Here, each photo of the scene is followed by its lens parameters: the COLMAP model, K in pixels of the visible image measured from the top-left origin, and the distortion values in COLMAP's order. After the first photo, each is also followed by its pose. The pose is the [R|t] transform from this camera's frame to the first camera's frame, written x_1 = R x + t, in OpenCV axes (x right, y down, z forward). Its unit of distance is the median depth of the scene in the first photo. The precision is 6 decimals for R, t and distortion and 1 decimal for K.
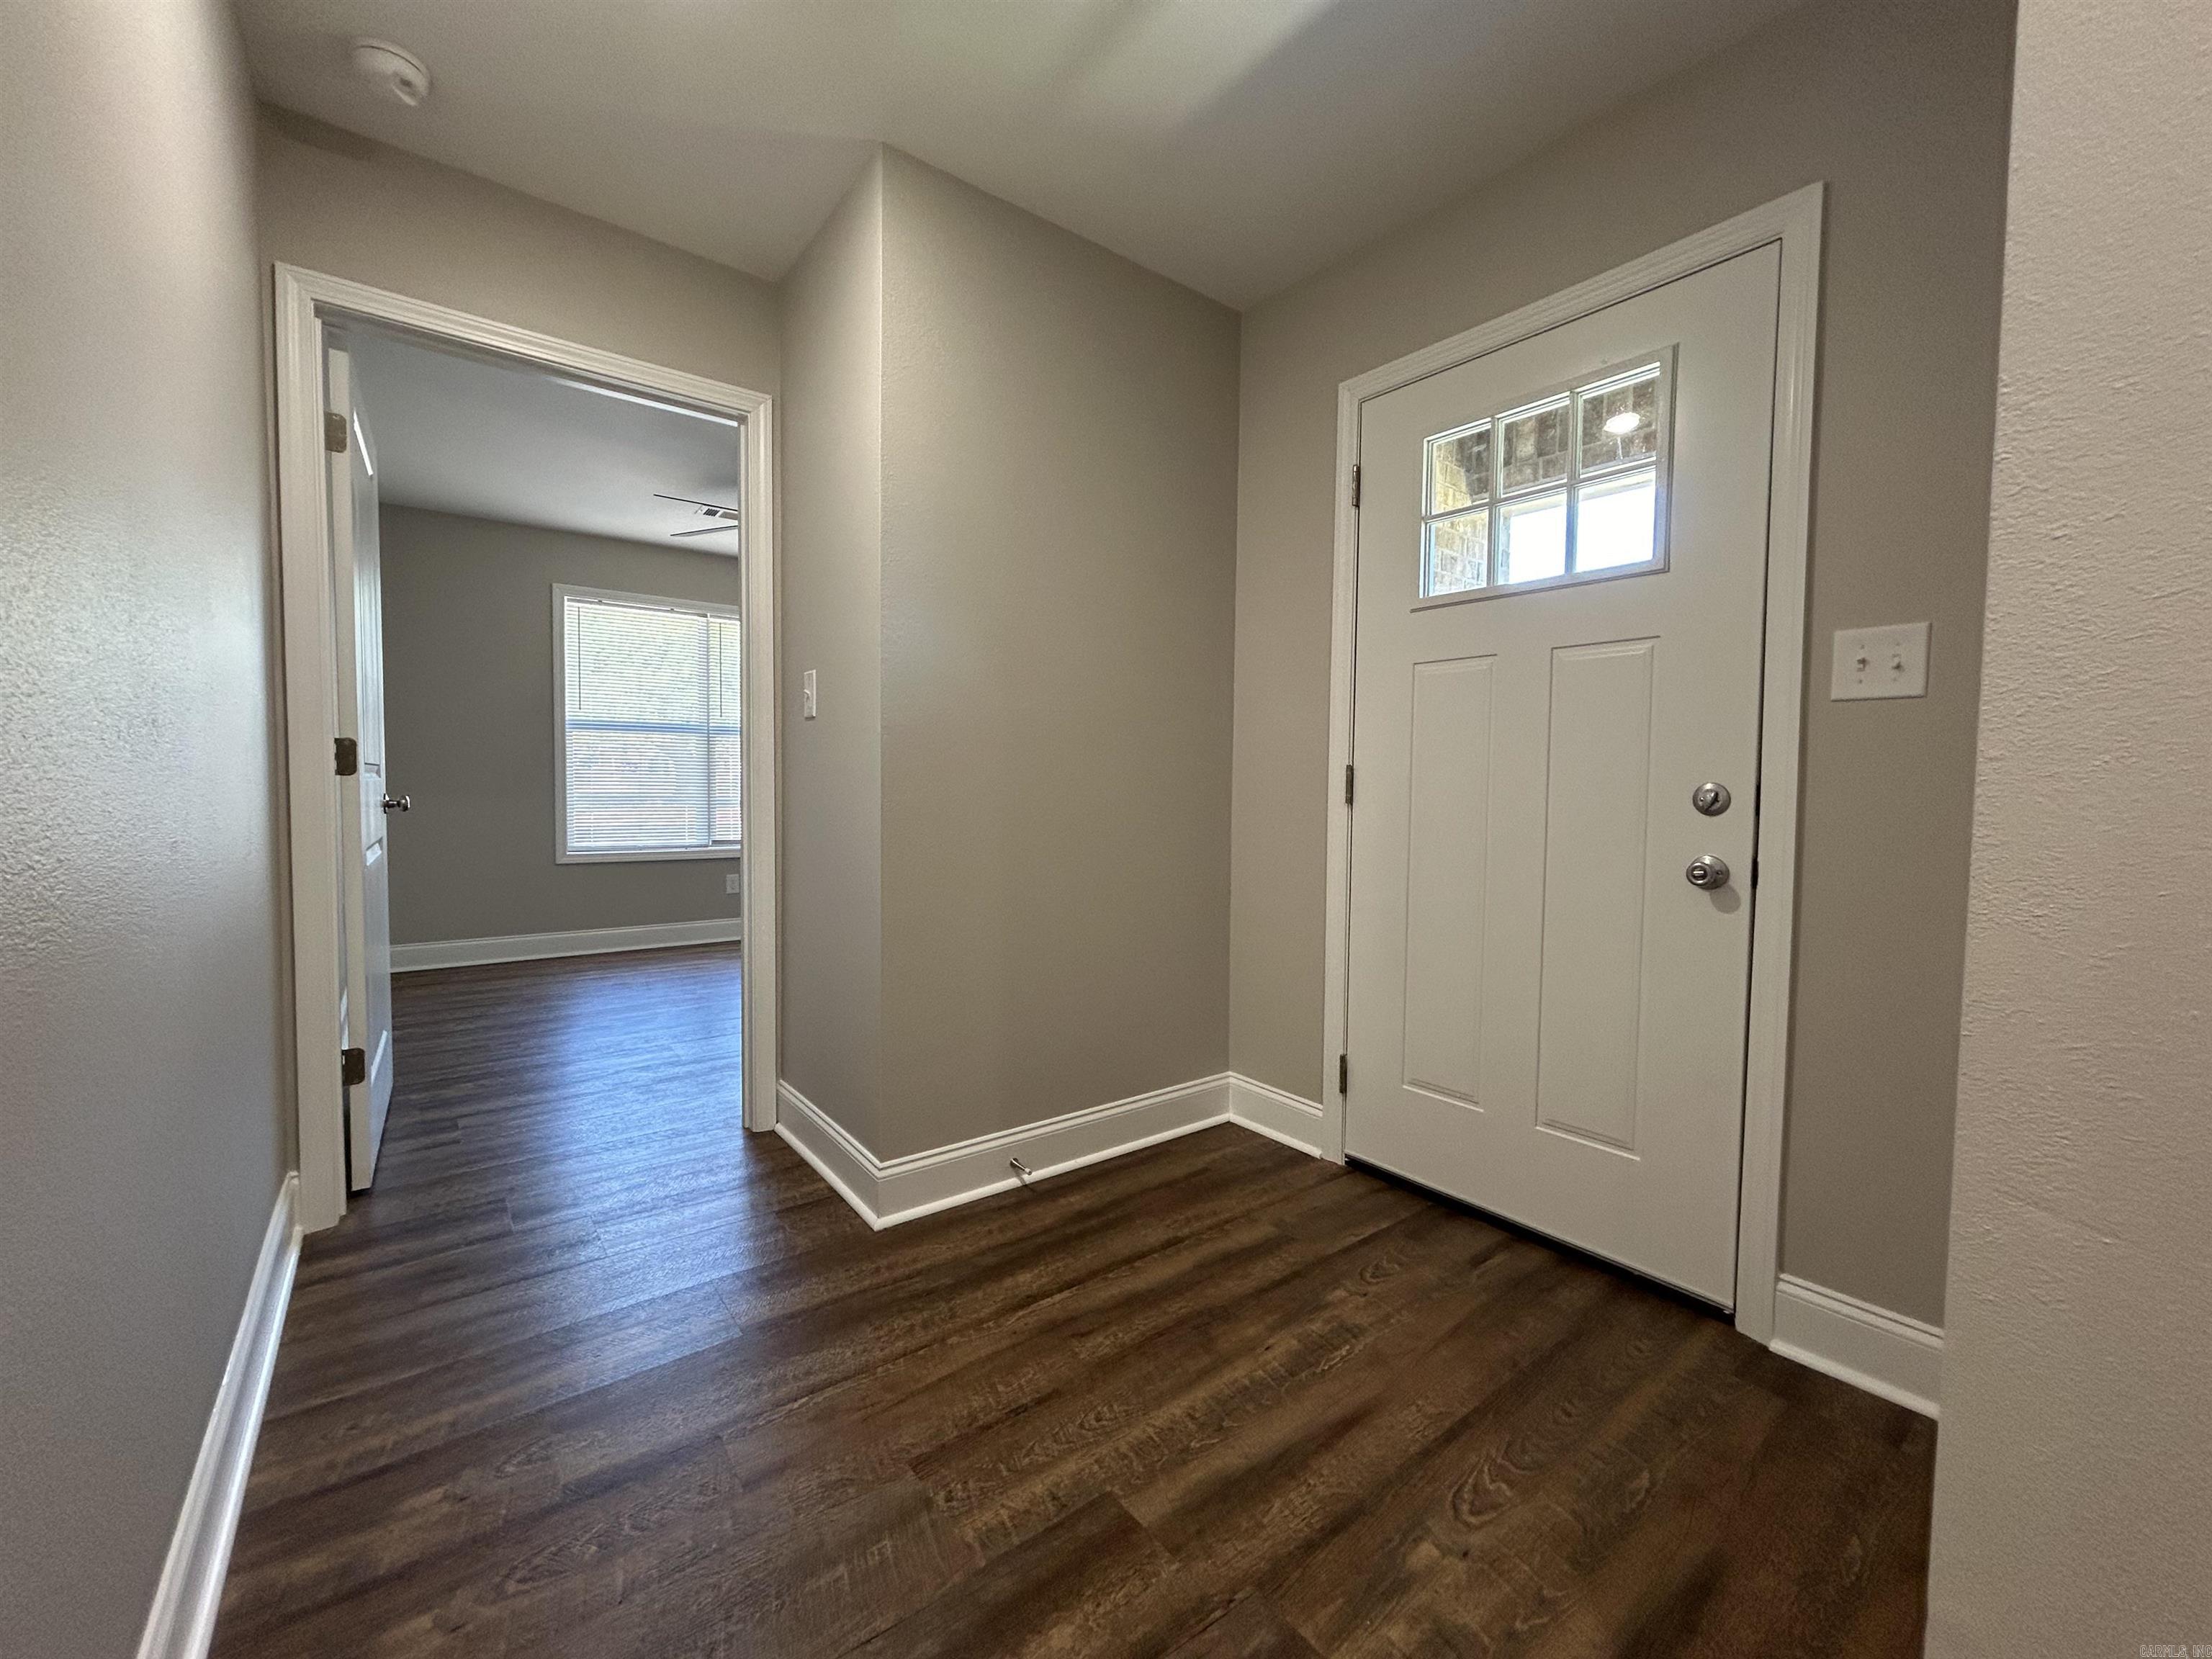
lens RADIAL K [[905.1, 0, 1104.0], [0, 905.1, 828.3], [0, 0, 1]] dist [-0.001107, 0.003421]
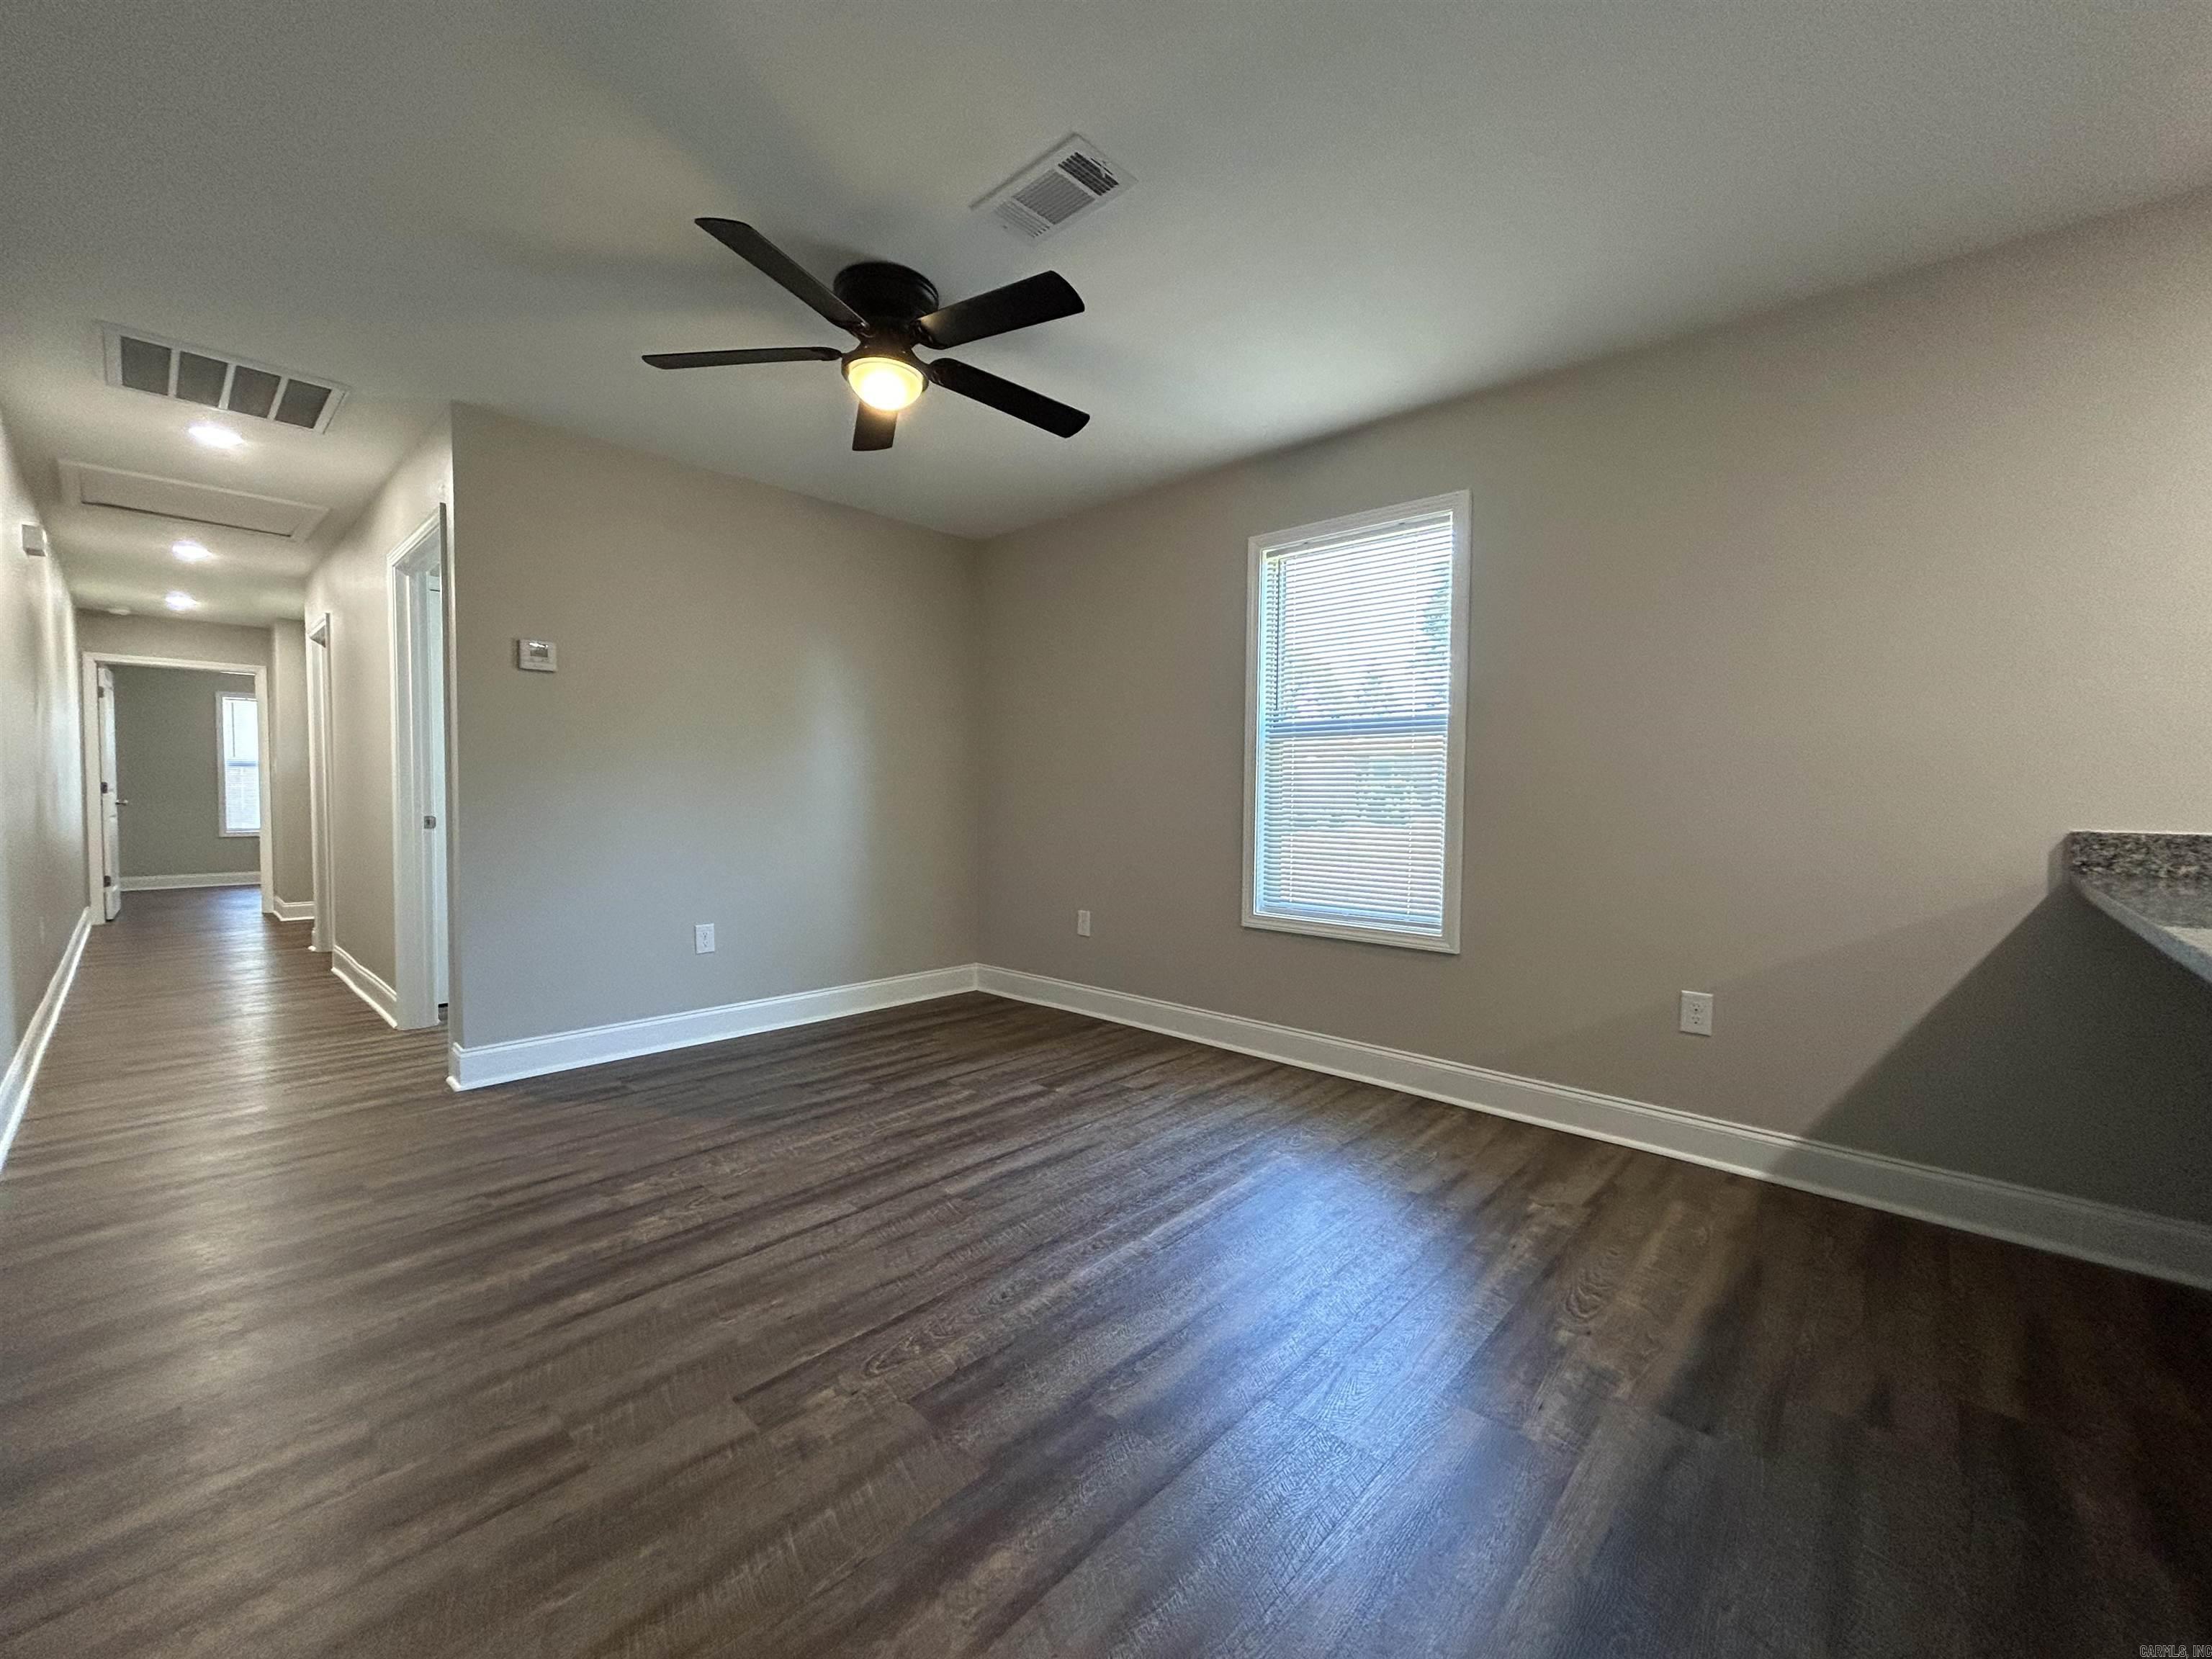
lens RADIAL K [[905.1, 0, 1104.0], [0, 905.1, 828.3], [0, 0, 1]] dist [-0.001107, 0.003421]
pose [[0.986544, -0.009869, 0.163199, 1.960577], [0.011048, 0.999919, -0.006319, 0.114748], [-0.163123, 0.008037, 0.986573, -2.528460]]
